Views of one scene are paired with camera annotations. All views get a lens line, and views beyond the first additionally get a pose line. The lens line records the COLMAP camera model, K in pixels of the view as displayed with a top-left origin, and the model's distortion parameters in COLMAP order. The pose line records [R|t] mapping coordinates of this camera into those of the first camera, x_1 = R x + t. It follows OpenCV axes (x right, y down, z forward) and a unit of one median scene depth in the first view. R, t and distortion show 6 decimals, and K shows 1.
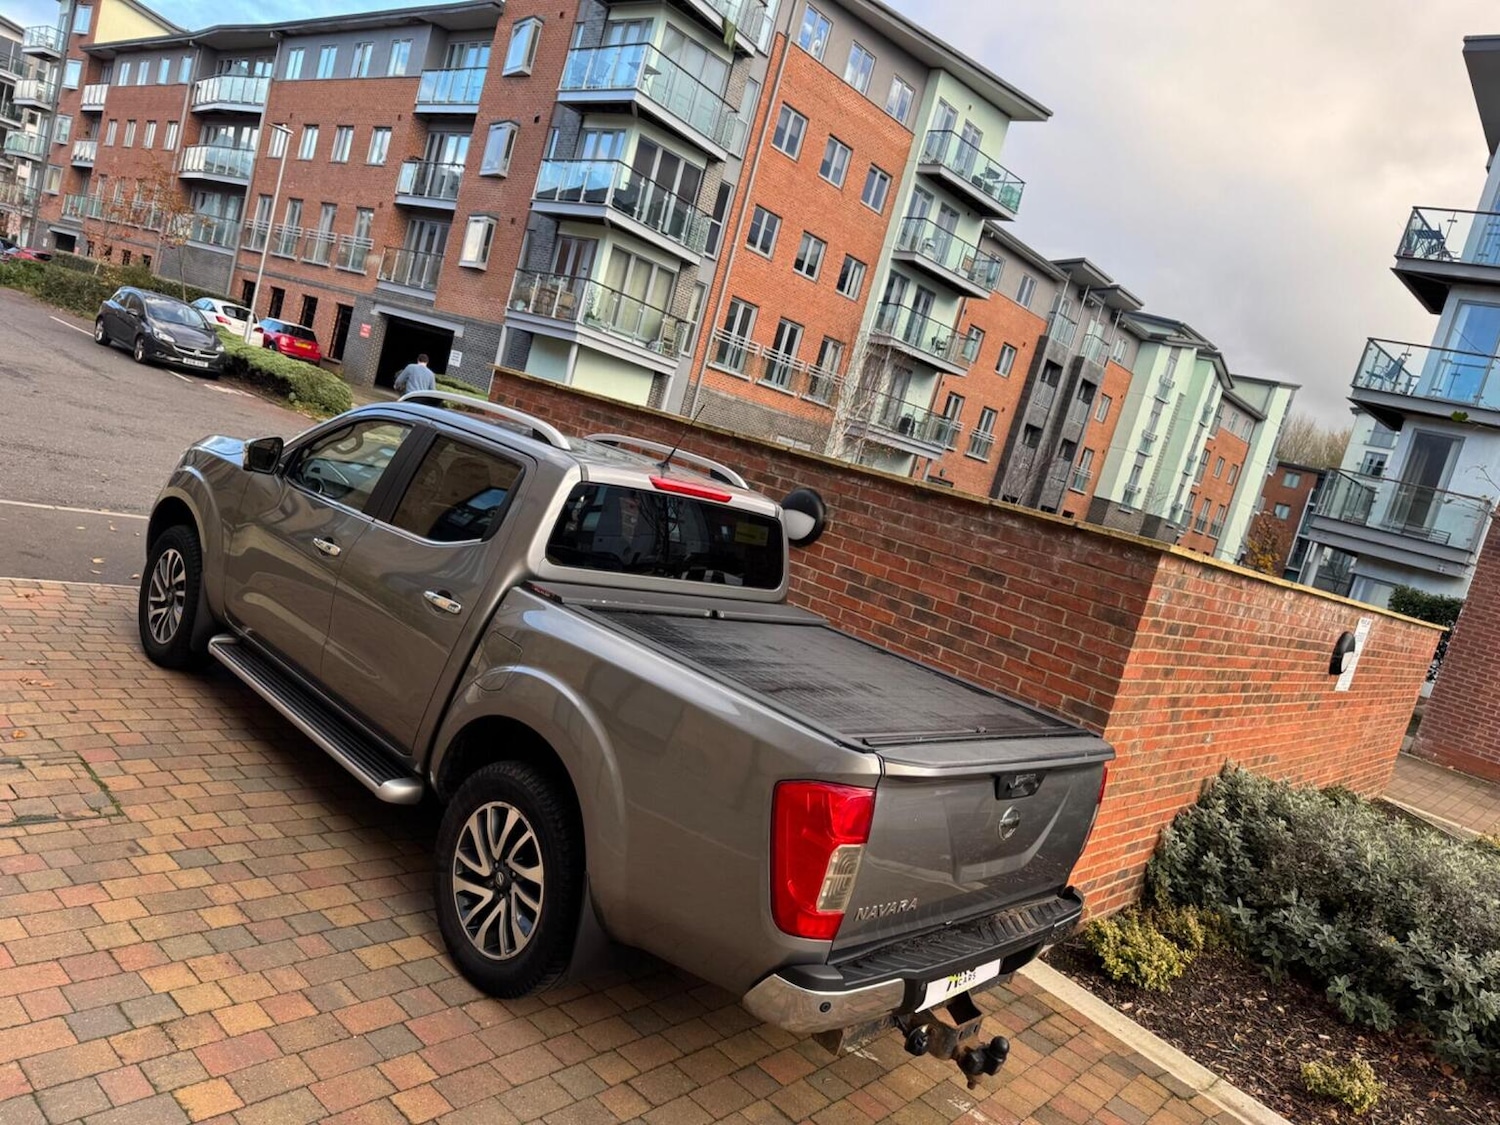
lens RADIAL K [[1059.2, 0, 742.3], [0, 1059.2, 571.8], [0, 0, 1]] dist [0.034898, -0.043225]
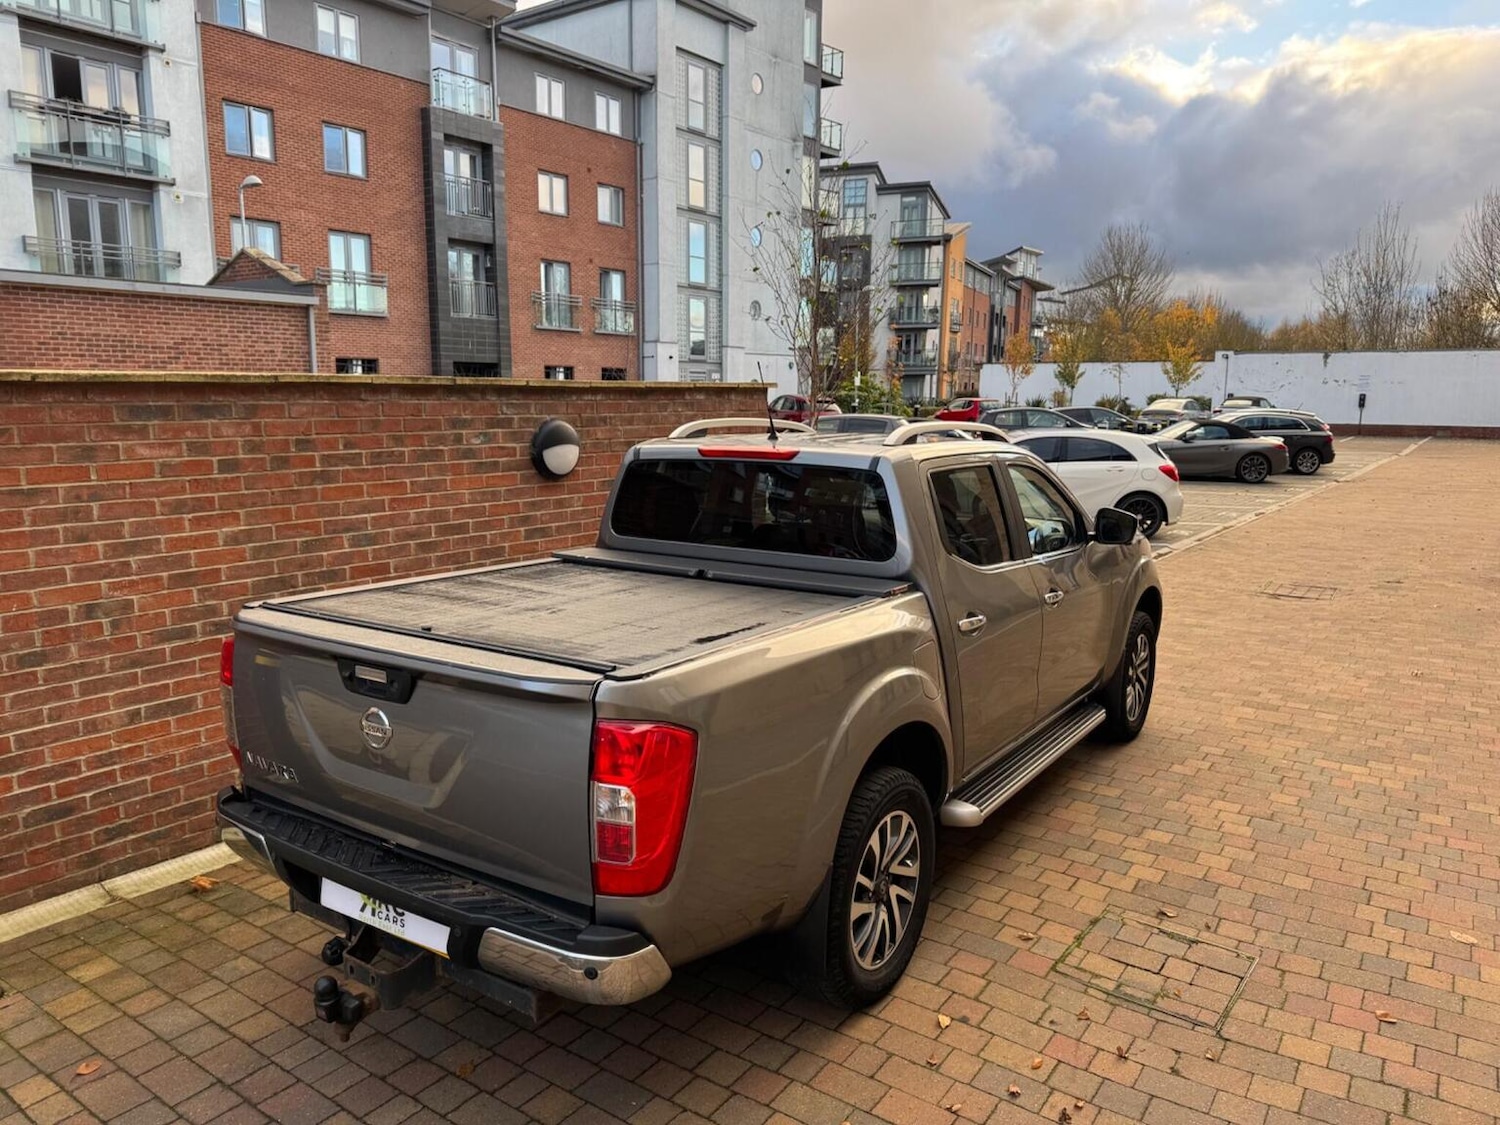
lens RADIAL K [[1062.8, 0, 764.0], [0, 1062.8, 567.7], [0, 0, 1]] dist [0.005142, -0.008838]
pose [[-0.098350, -0.421239, 0.901601, -0.224714], [0.088989, 0.898641, 0.429564, -0.090525], [-0.991165, 0.122480, -0.050895, 0.225994]]
